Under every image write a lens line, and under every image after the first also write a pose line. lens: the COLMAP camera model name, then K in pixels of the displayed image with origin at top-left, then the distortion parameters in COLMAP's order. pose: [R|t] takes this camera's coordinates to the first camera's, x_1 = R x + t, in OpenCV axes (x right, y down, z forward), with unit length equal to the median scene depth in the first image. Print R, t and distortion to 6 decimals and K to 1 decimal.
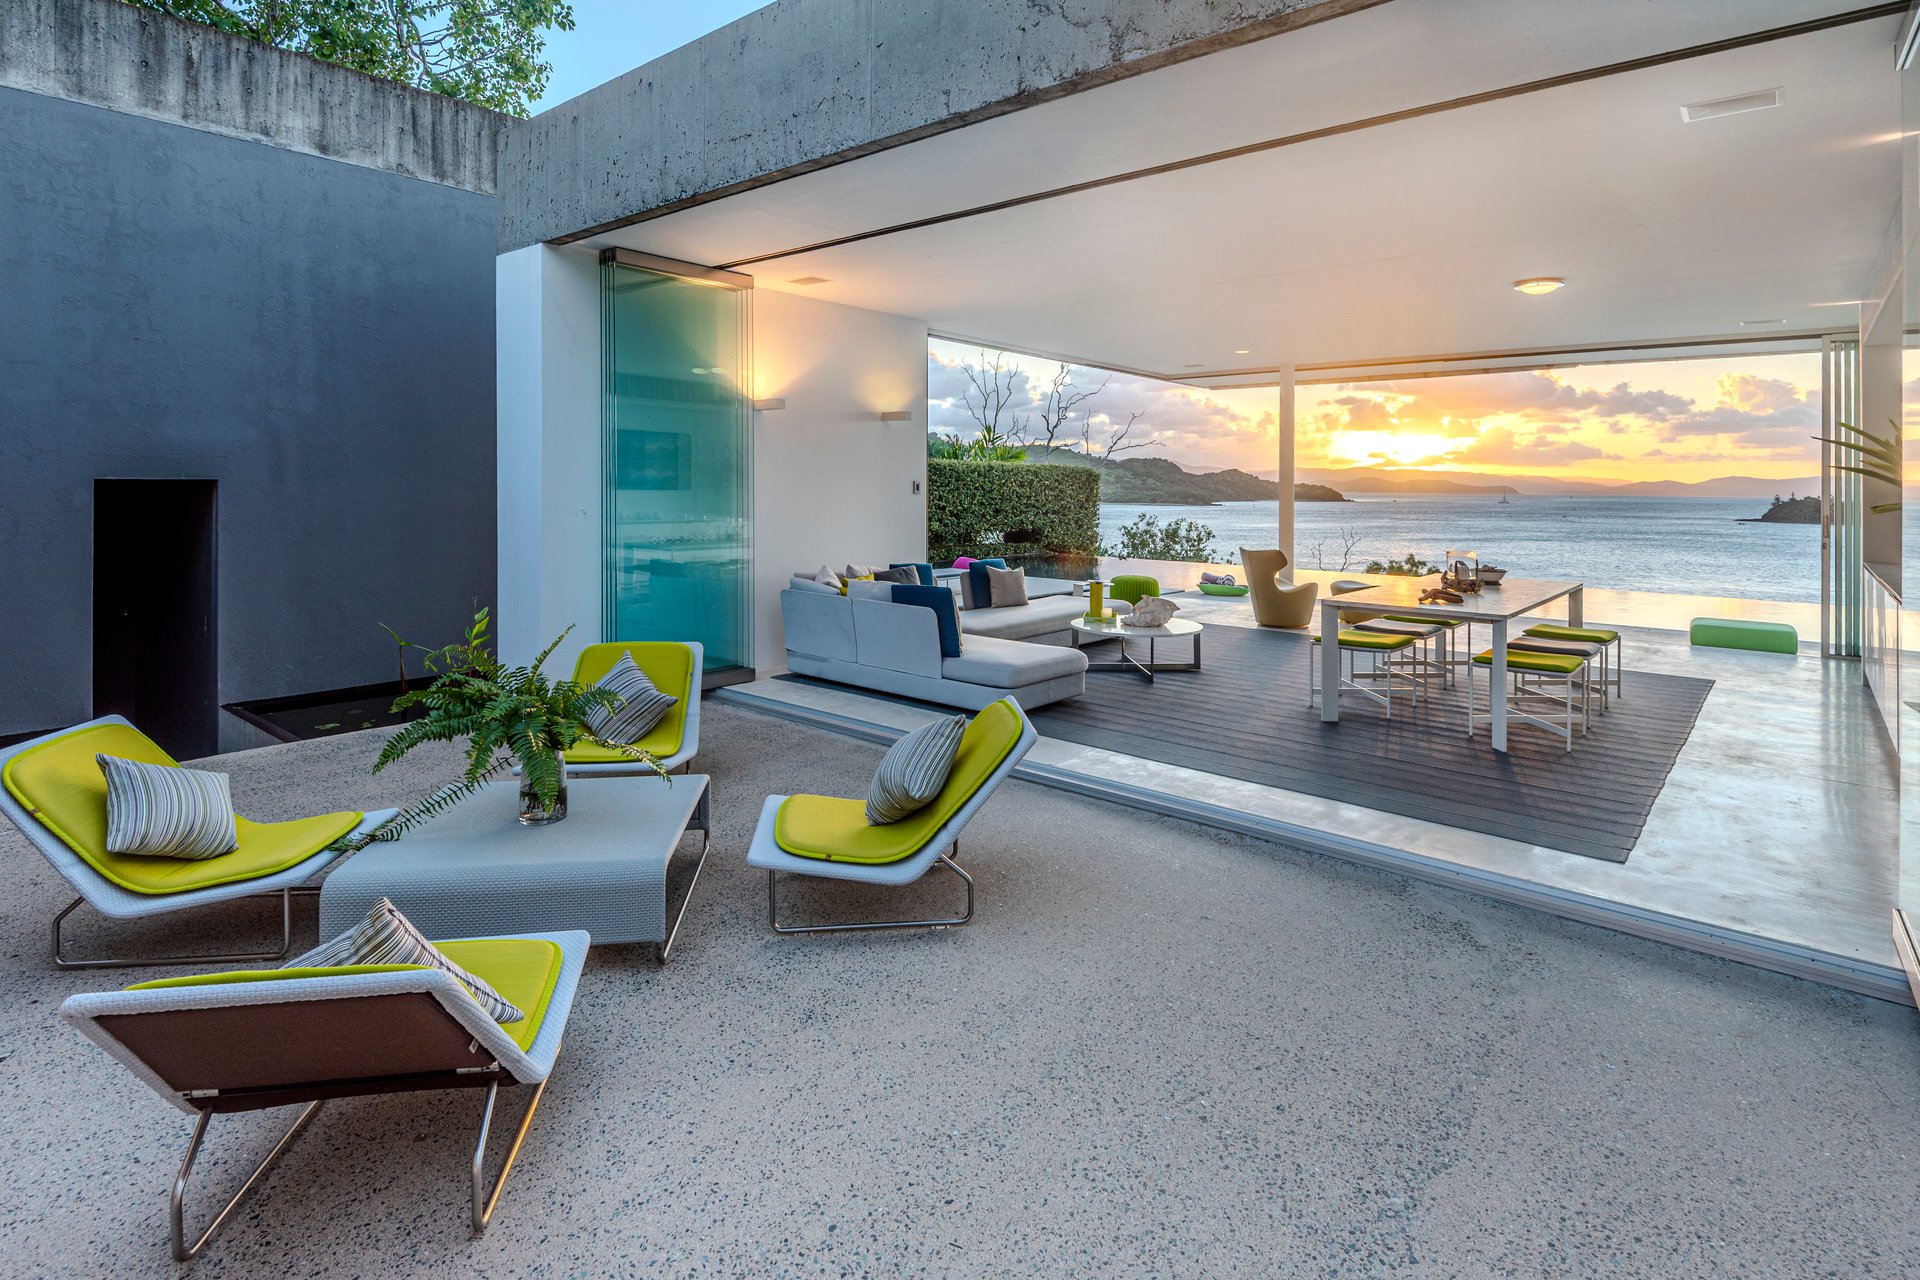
lens RADIAL K [[983.9, 0, 960.6], [0, 983.9, 475.1], [0, 0, 1]] dist [-0.001559, -0.000752]
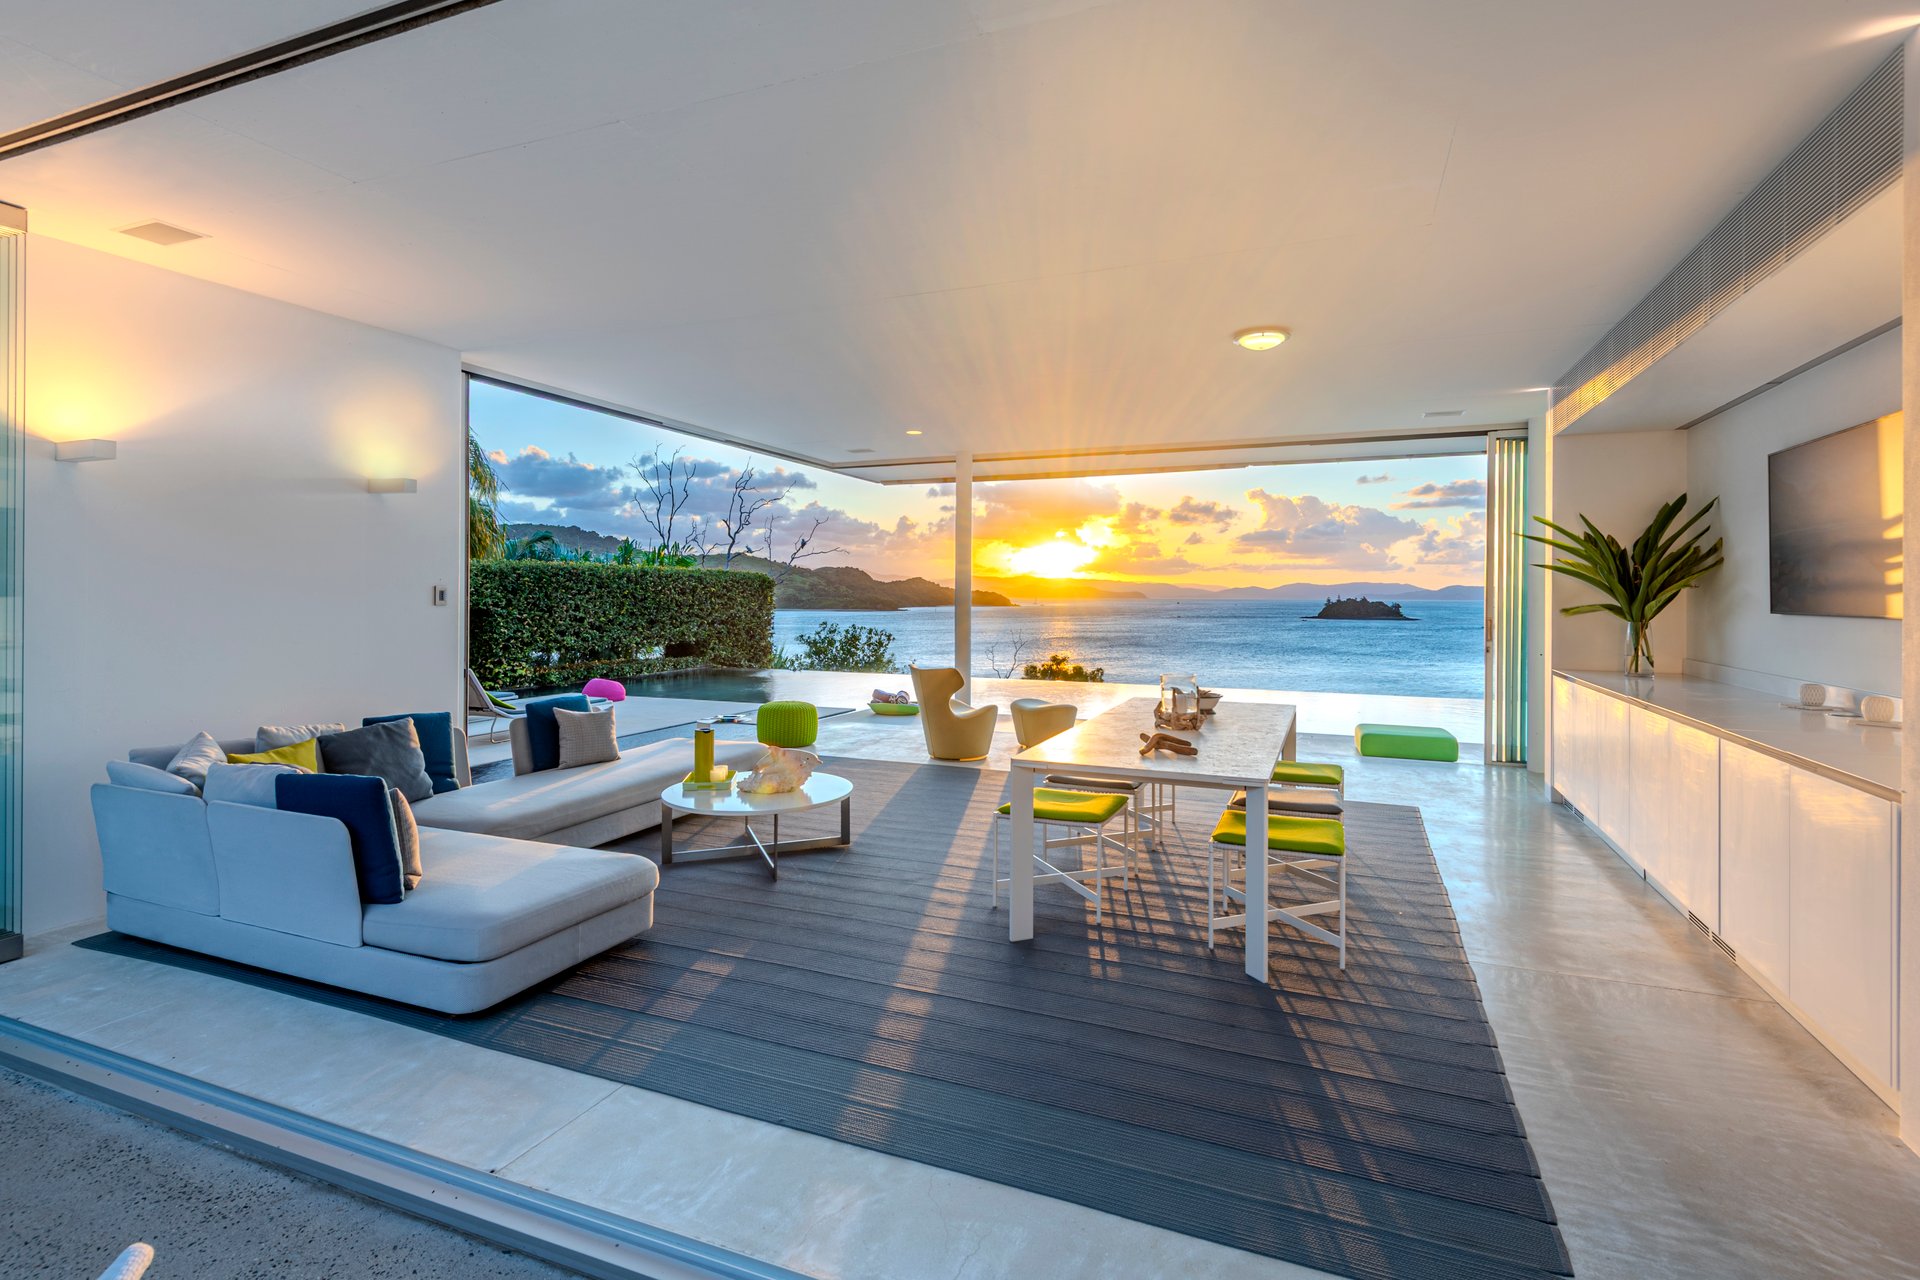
lens RADIAL K [[932.8, 0, 960.0], [0, 932.8, 640.0], [0, 0, 1]] dist [0.000497, -0.000024]
pose [[0.950633, -0.020419, 0.309645, 0.069284], [0.001446, 0.998114, 0.061378, 0.002834], [-0.310314, -0.057900, 0.948869, 0.205533]]
